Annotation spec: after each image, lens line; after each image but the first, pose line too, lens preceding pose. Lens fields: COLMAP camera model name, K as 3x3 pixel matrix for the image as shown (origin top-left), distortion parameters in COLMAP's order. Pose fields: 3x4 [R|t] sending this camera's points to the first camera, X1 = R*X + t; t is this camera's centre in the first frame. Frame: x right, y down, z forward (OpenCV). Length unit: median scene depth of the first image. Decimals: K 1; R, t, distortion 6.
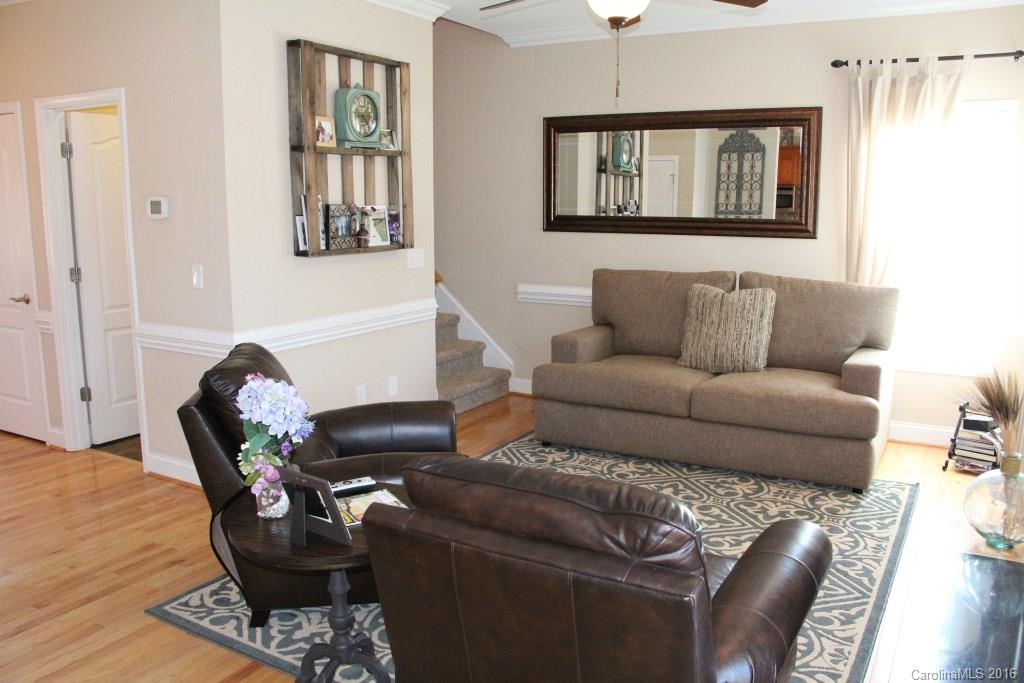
lens RADIAL K [[842.2, 0, 512.0], [0, 842.2, 341.5], [0, 0, 1]] dist [-0.188398, 0.165036]
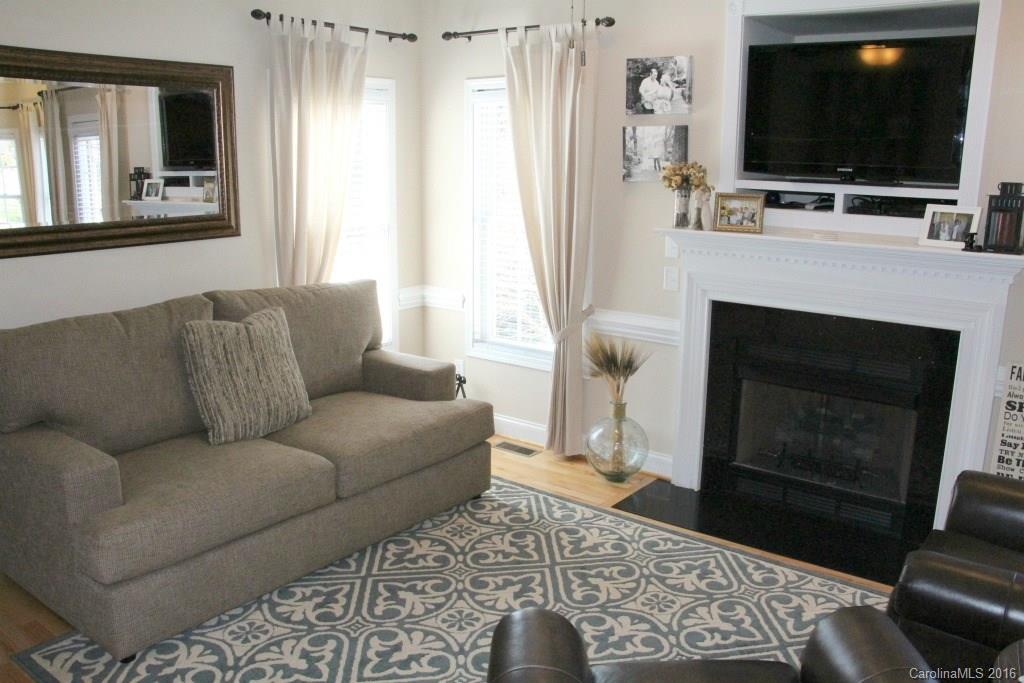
lens RADIAL K [[842.2, 0, 512.0], [0, 842.2, 341.5], [0, 0, 1]] dist [-0.188398, 0.165036]
pose [[0.143035, -0.209858, 0.967213, -0.445839], [0.161289, 0.969140, 0.186424, -0.155493], [-0.976487, 0.129335, 0.172469, 0.732020]]
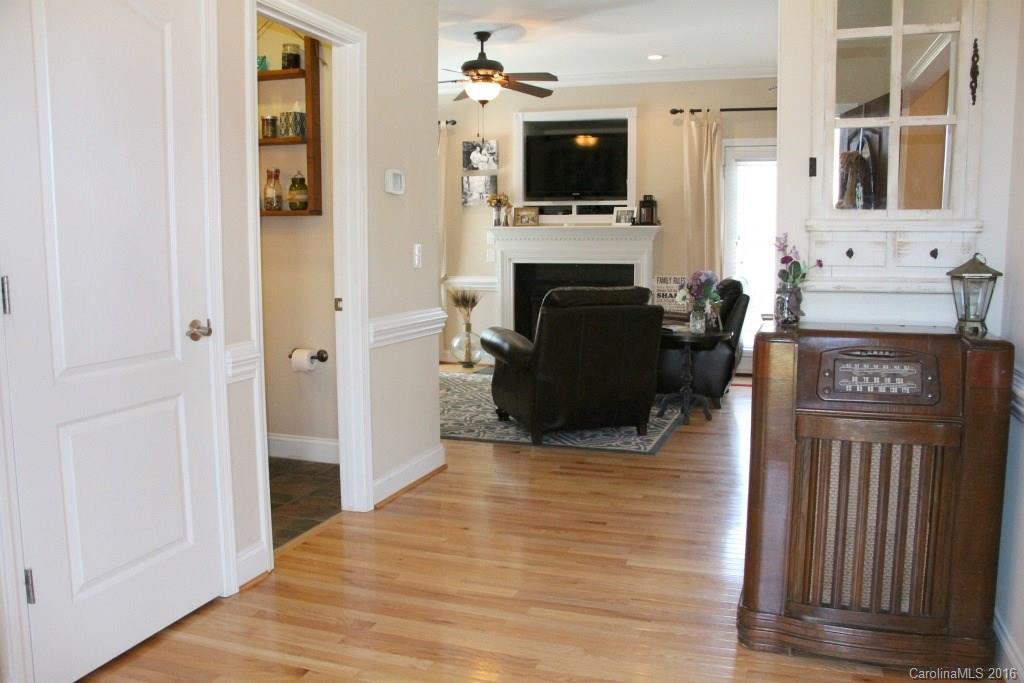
lens RADIAL K [[842.2, 0, 512.0], [0, 842.2, 341.5], [0, 0, 1]] dist [-0.188398, 0.165036]
pose [[-0.193134, -0.110110, 0.974974, -1.287376], [0.173518, 0.974188, 0.144394, -0.091133], [-0.965707, 0.197063, -0.169043, 1.010570]]
